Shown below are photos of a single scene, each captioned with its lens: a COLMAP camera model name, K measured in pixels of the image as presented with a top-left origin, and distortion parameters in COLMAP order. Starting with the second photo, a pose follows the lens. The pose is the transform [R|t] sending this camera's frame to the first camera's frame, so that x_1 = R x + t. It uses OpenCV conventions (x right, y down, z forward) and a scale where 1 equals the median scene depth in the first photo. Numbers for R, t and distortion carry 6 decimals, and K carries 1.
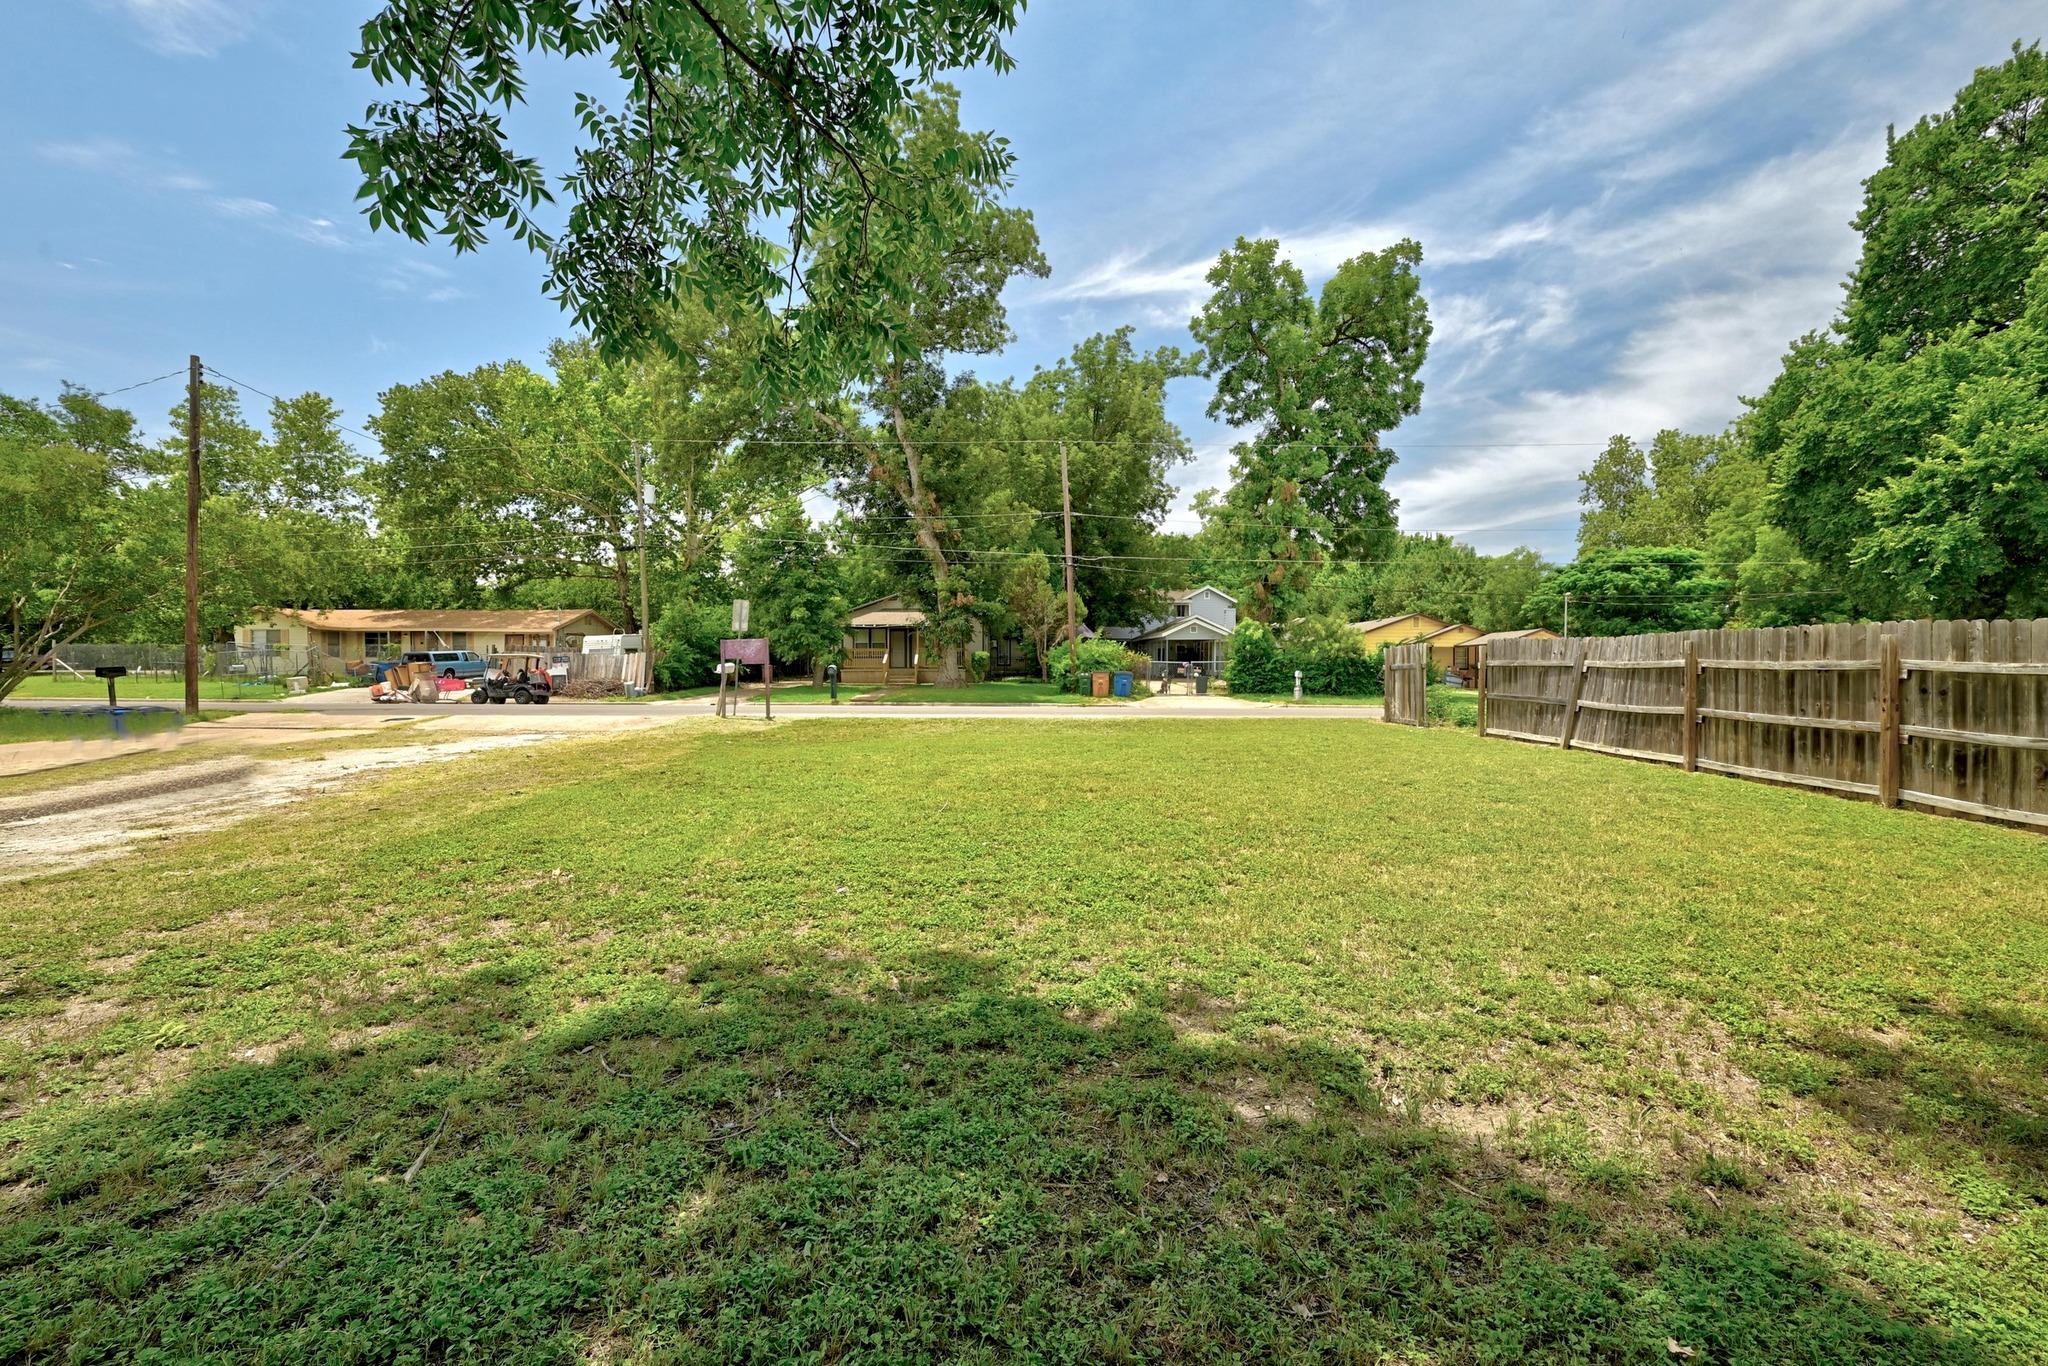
lens RADIAL K [[824.3, 0, 1034.9], [0, 824.3, 686.7], [0, 0, 1]] dist [0.000011, 0.000374]
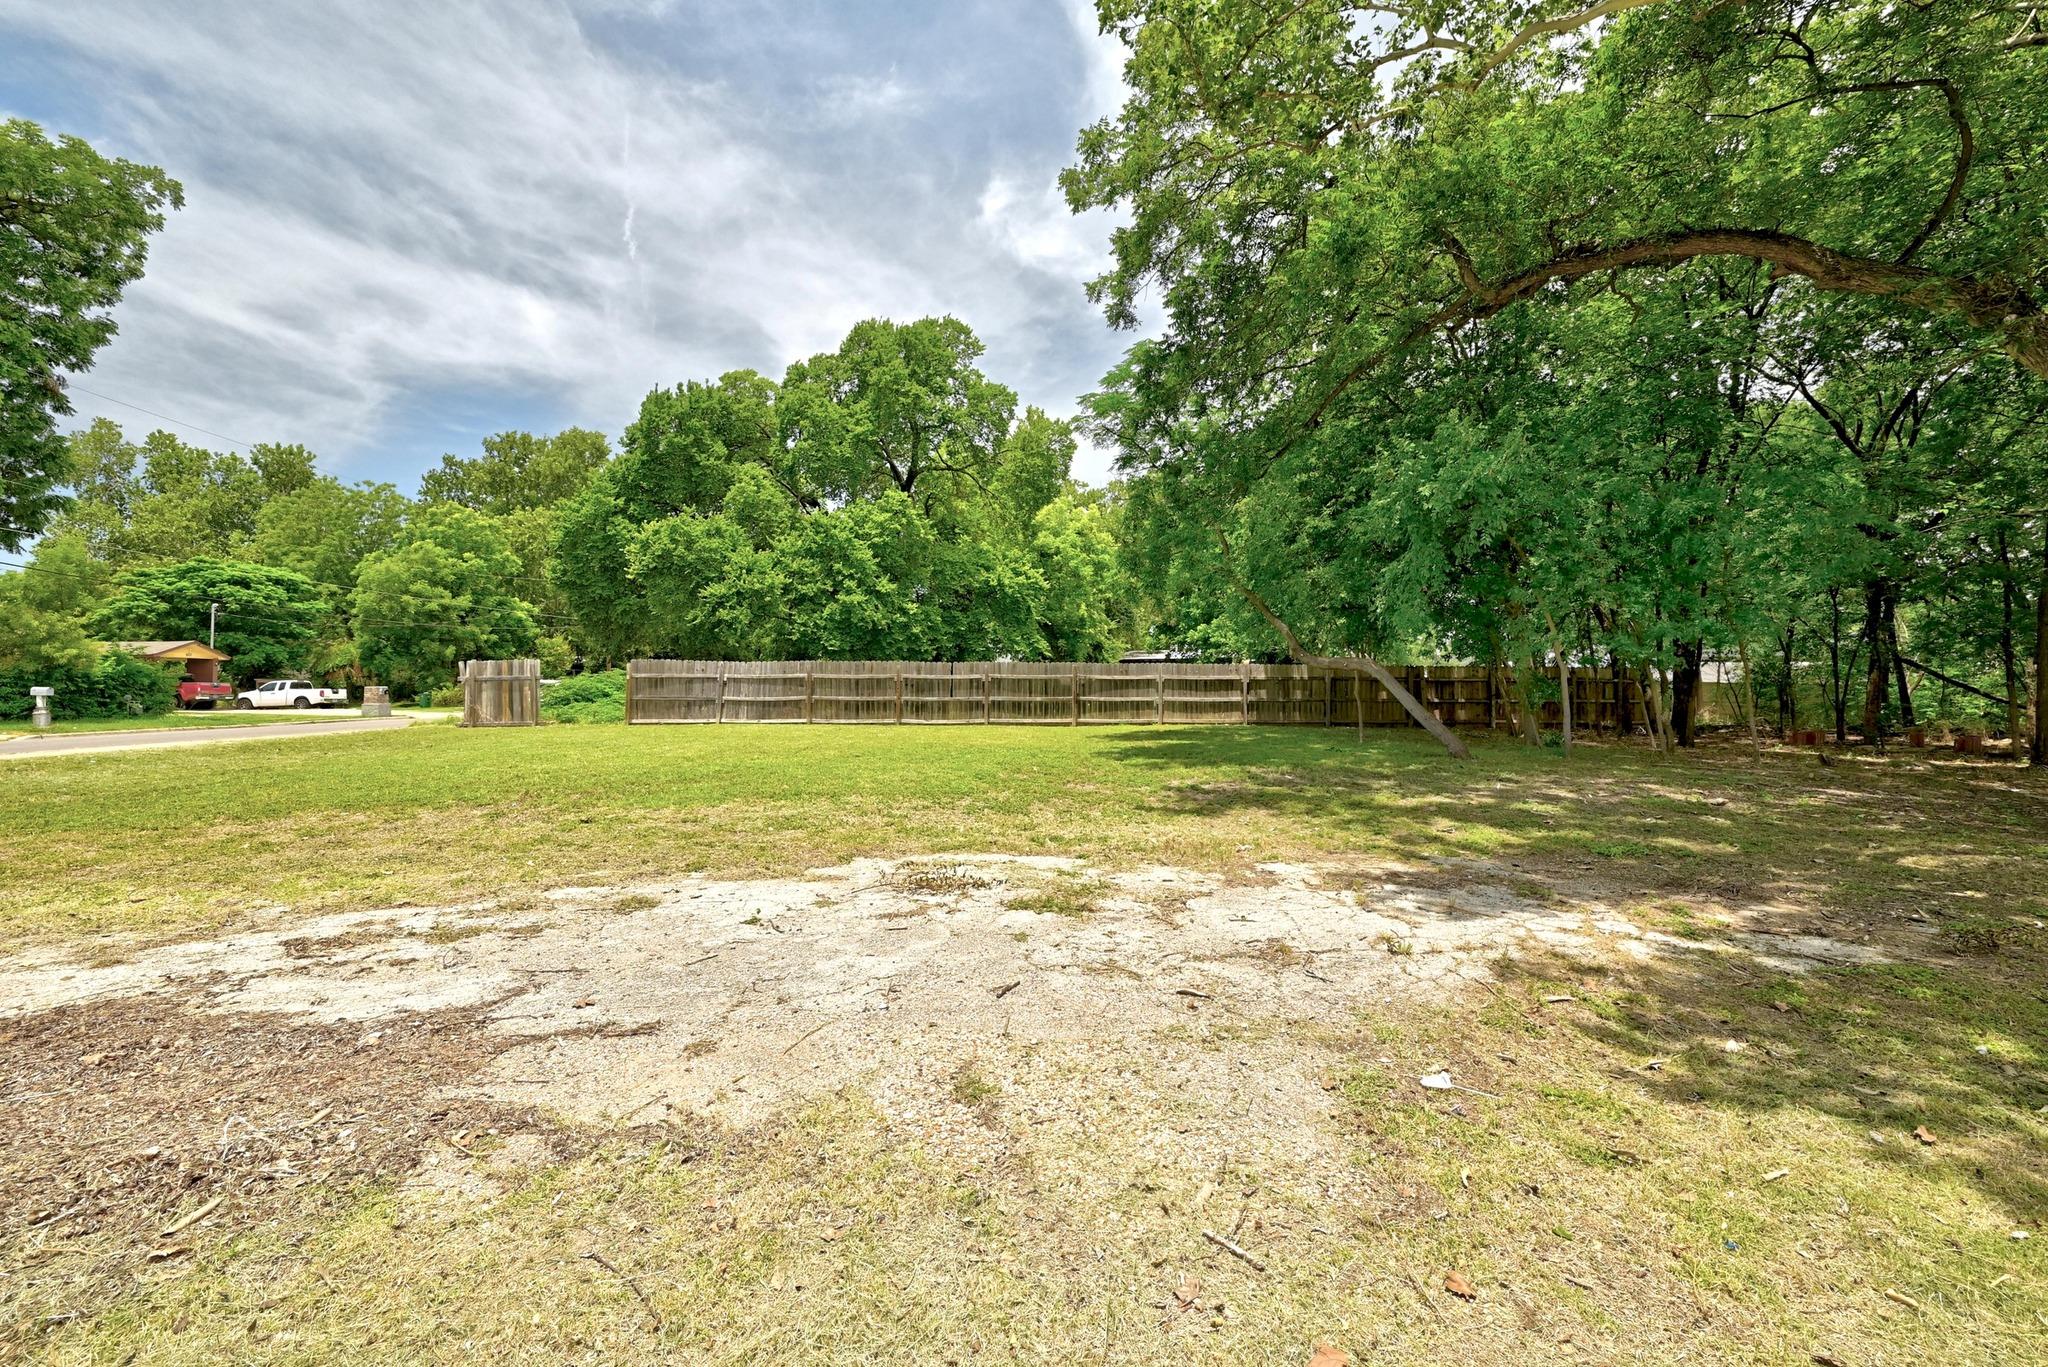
lens RADIAL K [[824.3, 0, 1013.9], [0, 824.3, 688.3], [0, 0, 1]] dist [0.000011, 0.000374]
pose [[-0.099614, -0.006583, 0.995004, -0.475170], [0.028877, 0.999538, 0.009504, -0.000076], [-0.994607, 0.029679, -0.099378, 0.227960]]
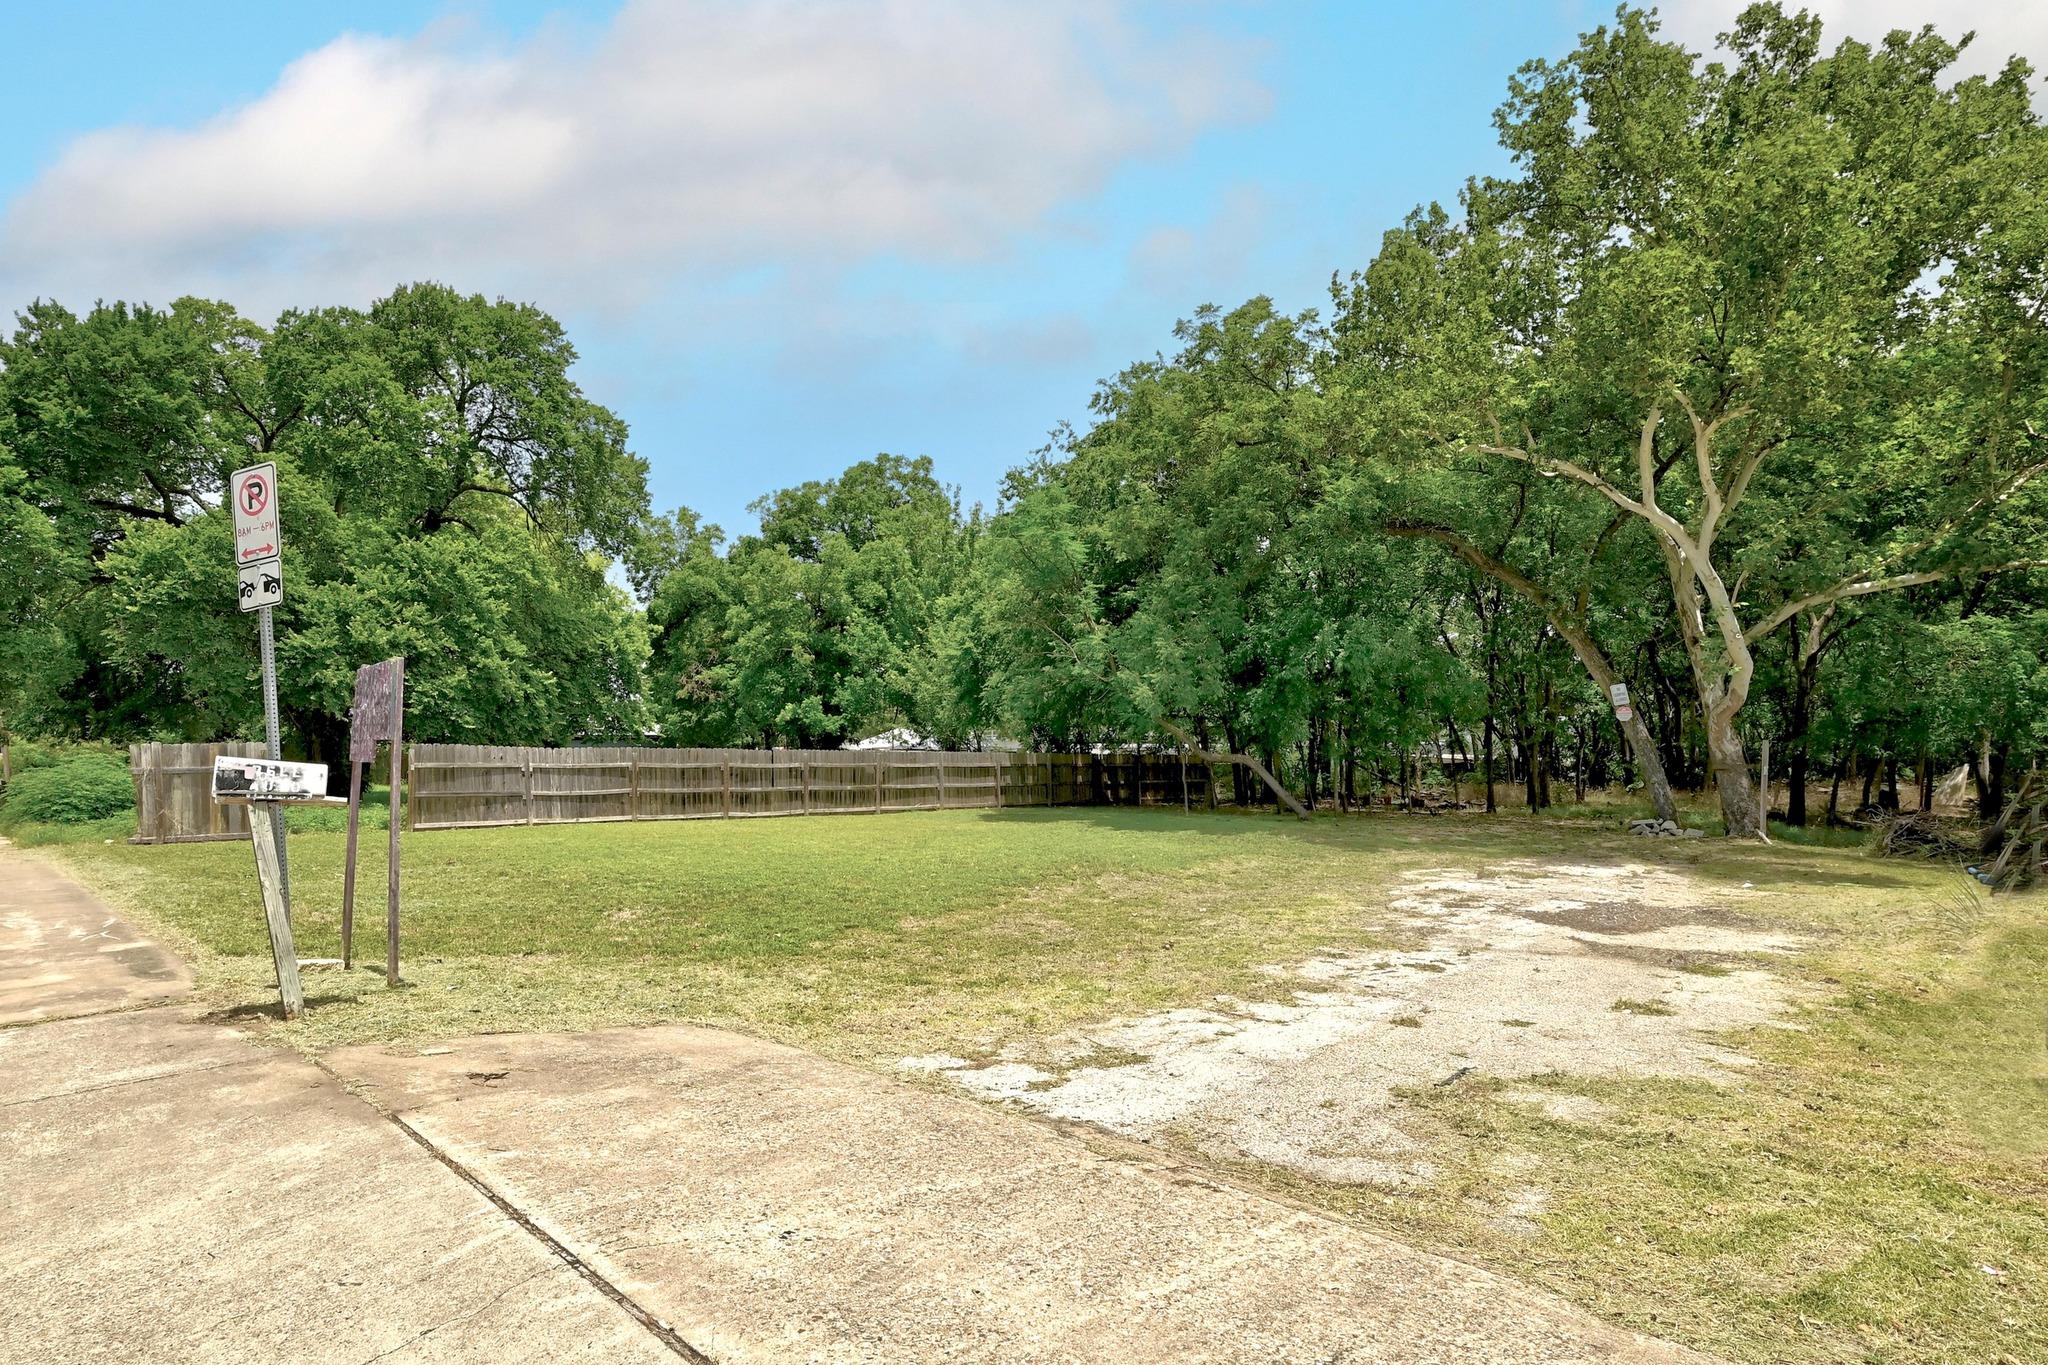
lens RADIAL K [[1041.6, 0, 1004.7], [0, 1041.6, 754.5], [0, 0, 1]] dist [0.002233, 0.000217]
pose [[-0.722756, 0.009668, 0.691036, -0.478470], [0.024378, 0.999637, 0.011512, -0.019380], [-0.690673, 0.025167, -0.722729, 0.709999]]
